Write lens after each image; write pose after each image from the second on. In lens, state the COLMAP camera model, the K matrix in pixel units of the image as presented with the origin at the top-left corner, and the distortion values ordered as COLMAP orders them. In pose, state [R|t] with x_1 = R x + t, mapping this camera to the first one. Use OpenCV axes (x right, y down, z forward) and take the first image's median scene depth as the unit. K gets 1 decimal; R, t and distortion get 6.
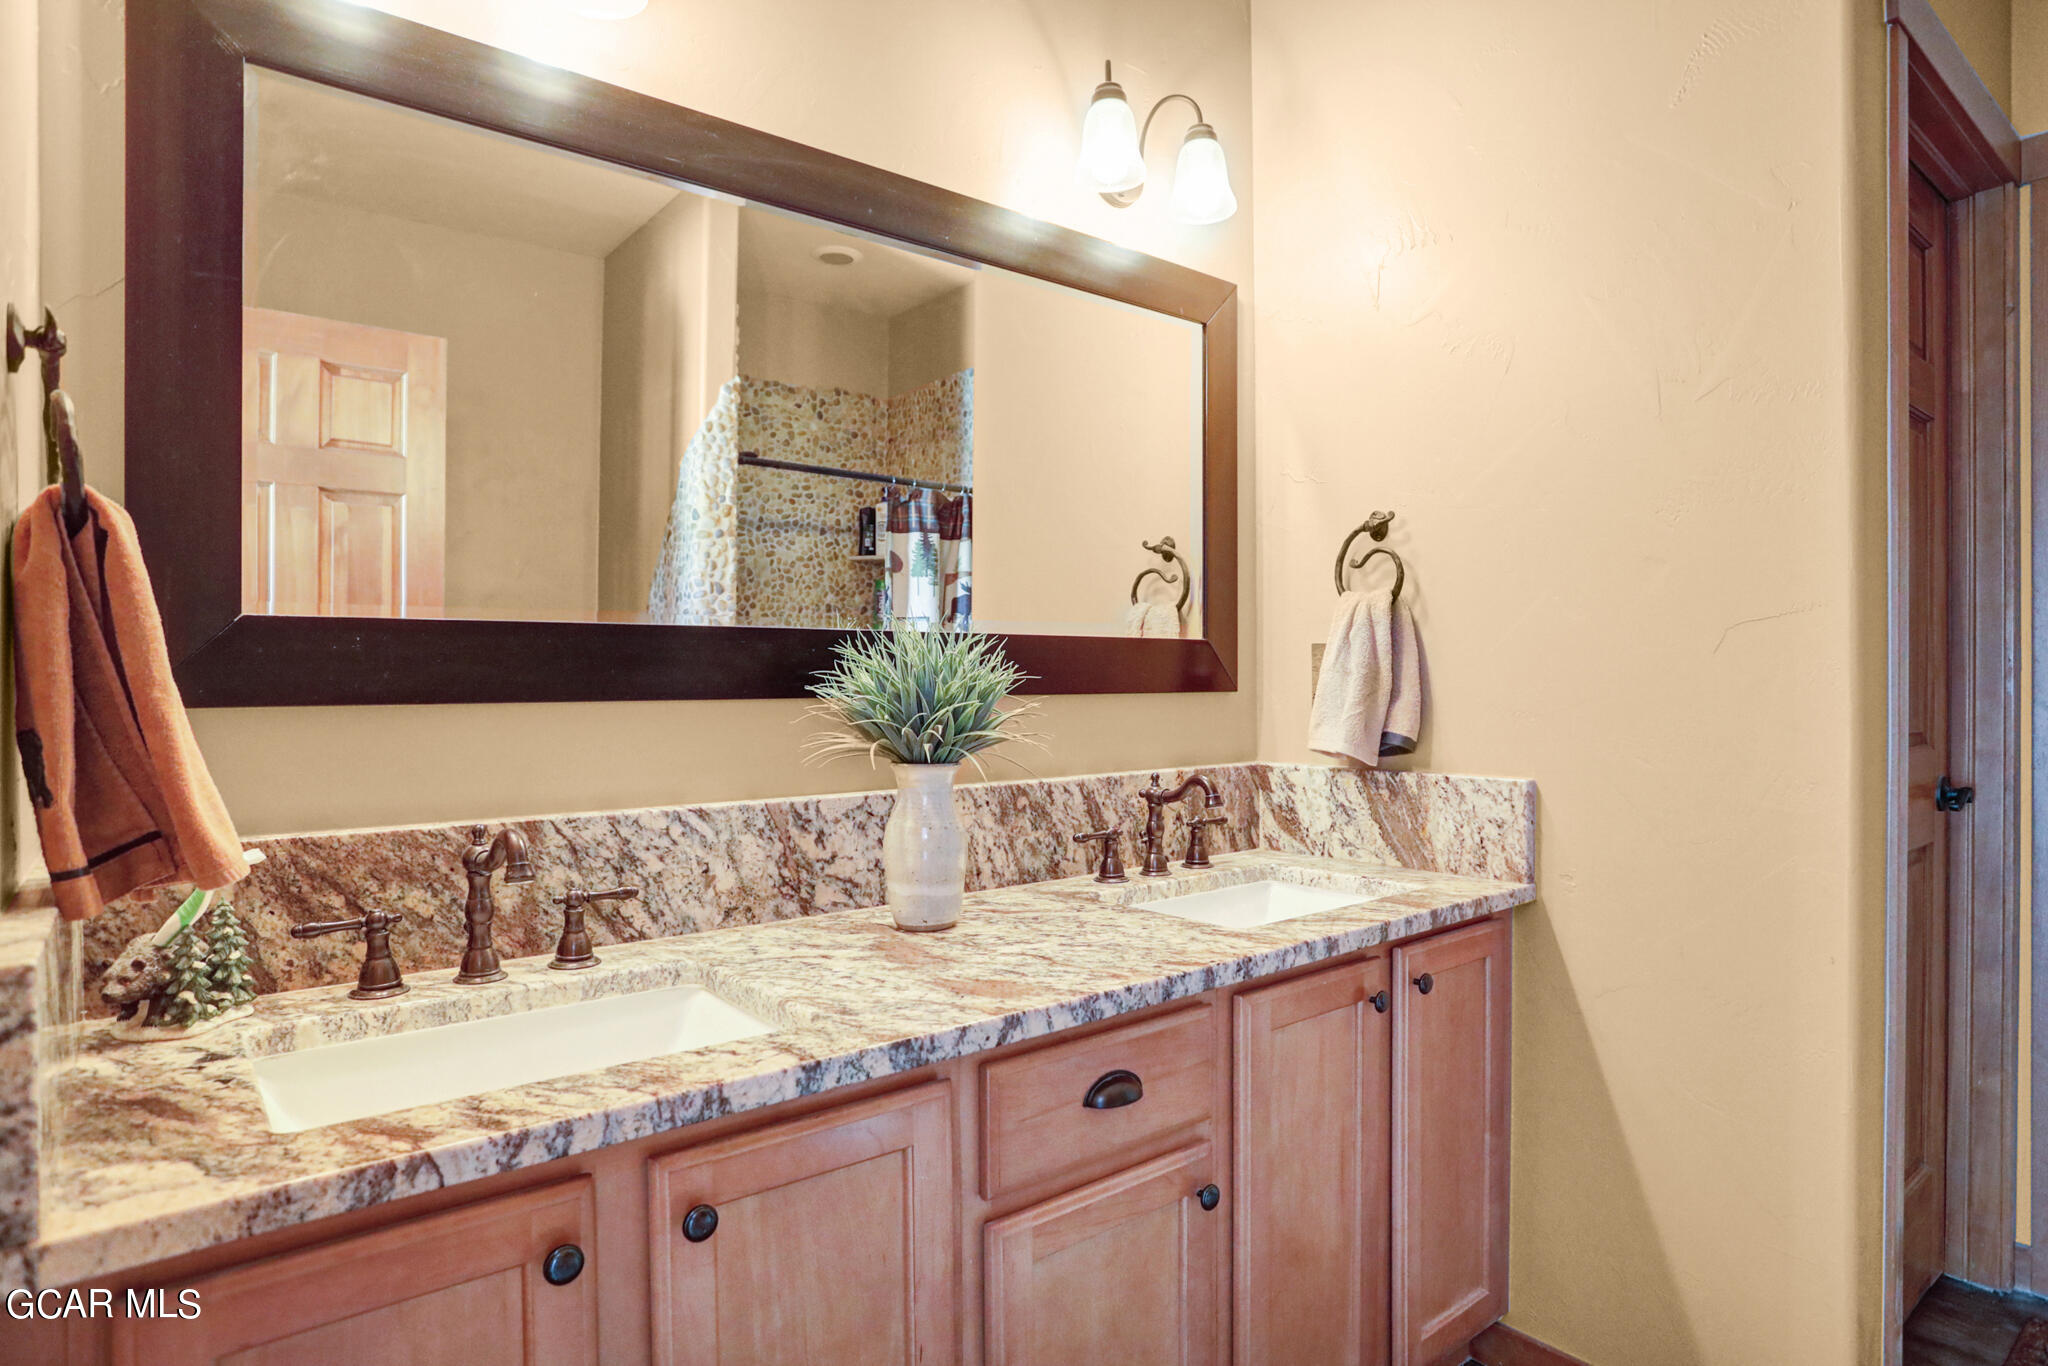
lens RADIAL K [[1126.2, 0, 1013.8], [0, 1126.2, 679.3], [0, 0, 1]] dist [-0.069886, 0.031314]
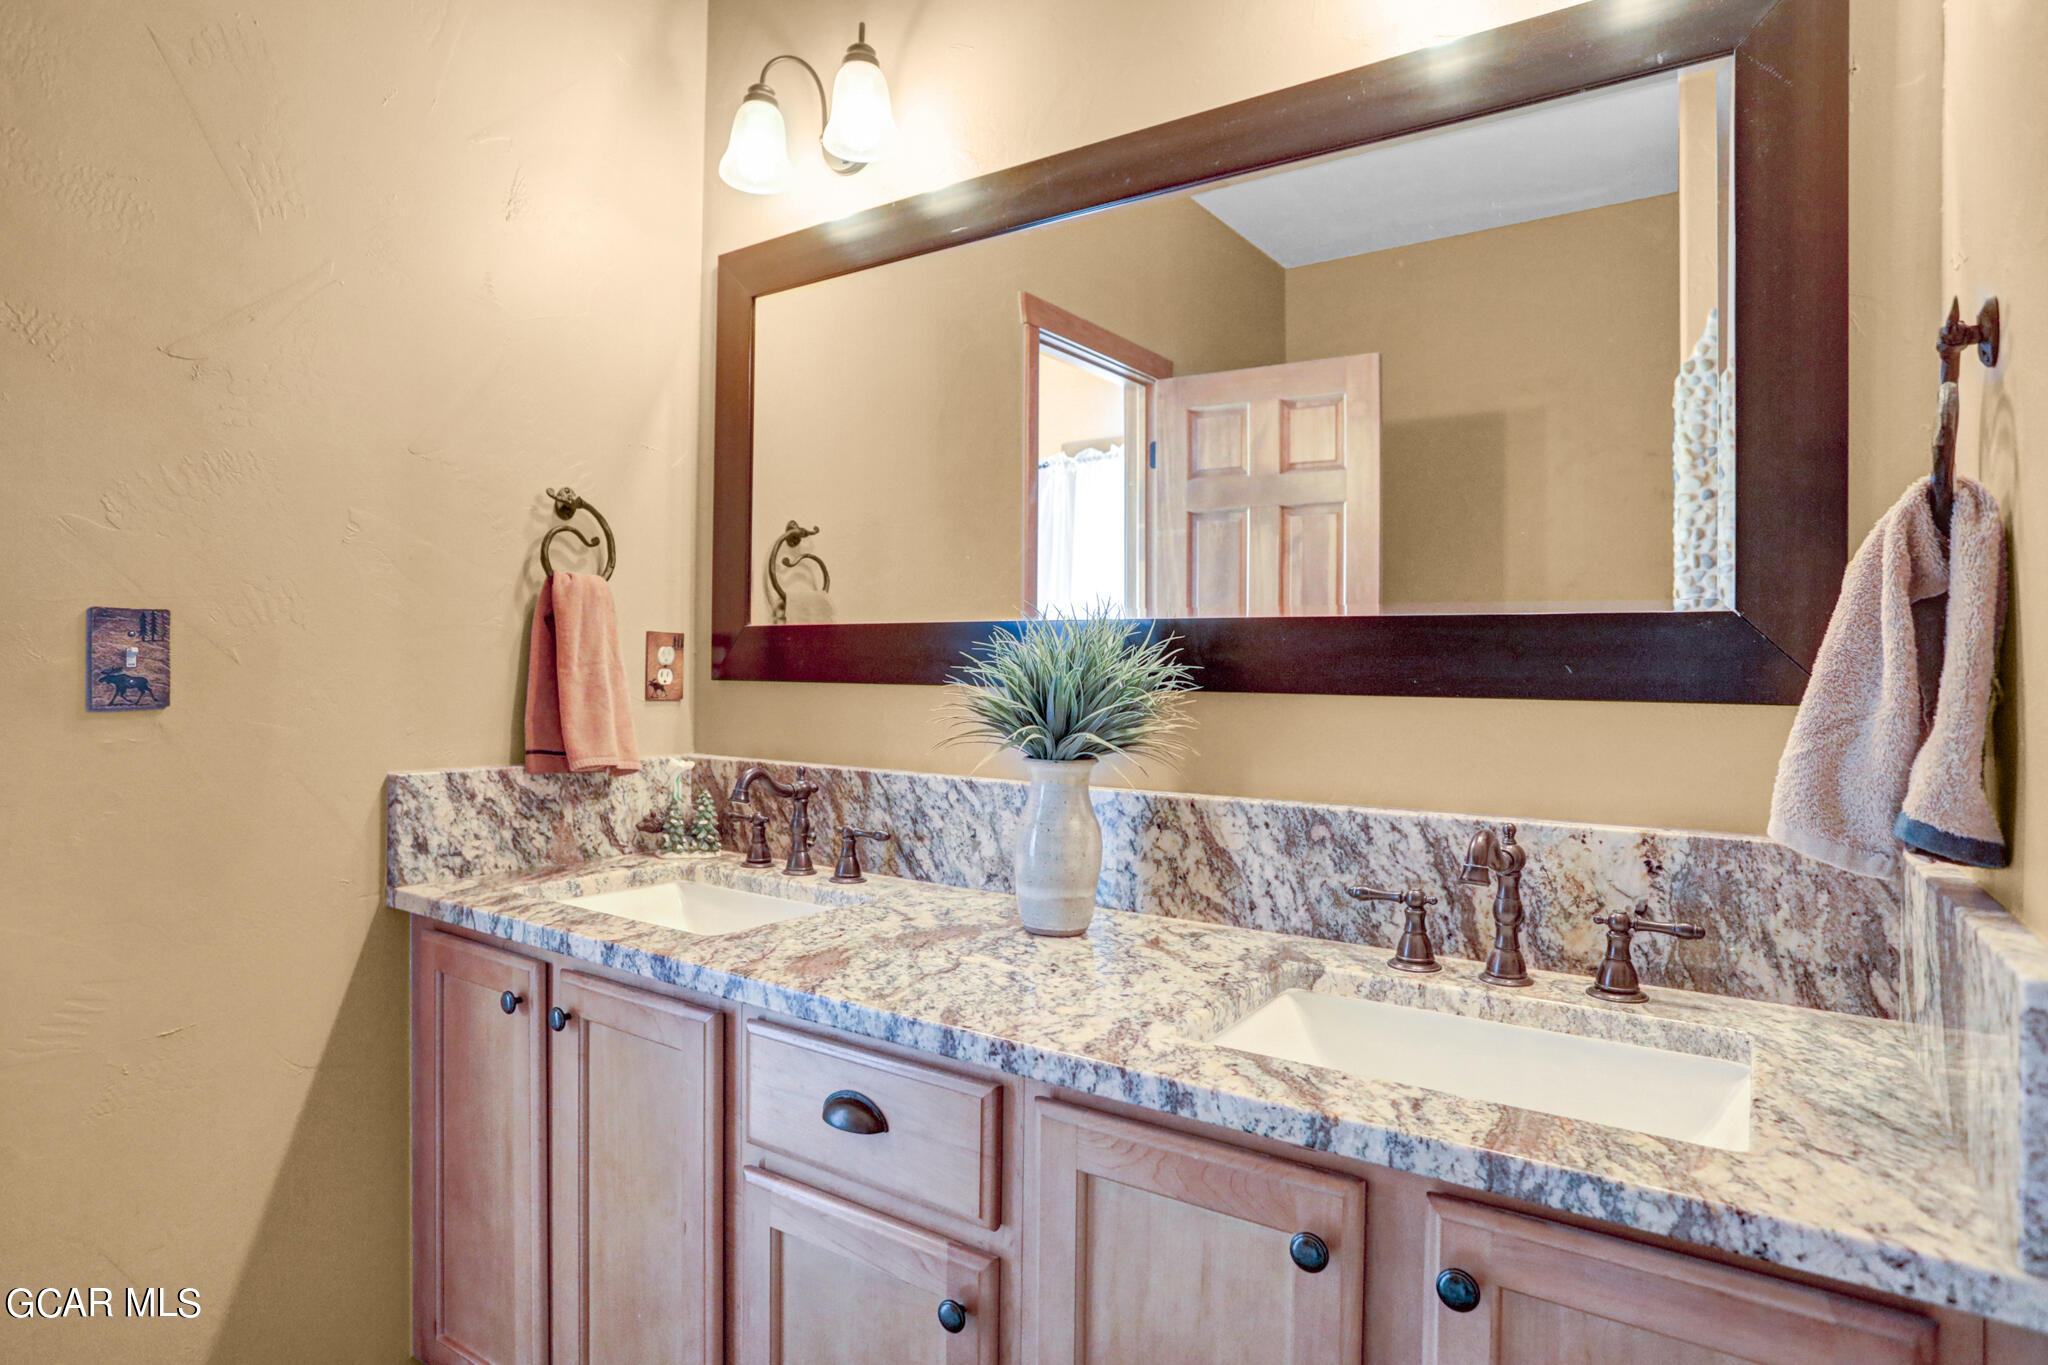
lens RADIAL K [[1126.2, 0, 1028.6], [0, 1126.2, 662.6], [0, 0, 1]] dist [-0.069886, 0.031314]
pose [[0.298398, 0.004601, -0.954430, 0.745393], [-0.012171, 0.999925, 0.001015, -0.007023], [0.954364, 0.011314, 0.298432, 0.628685]]
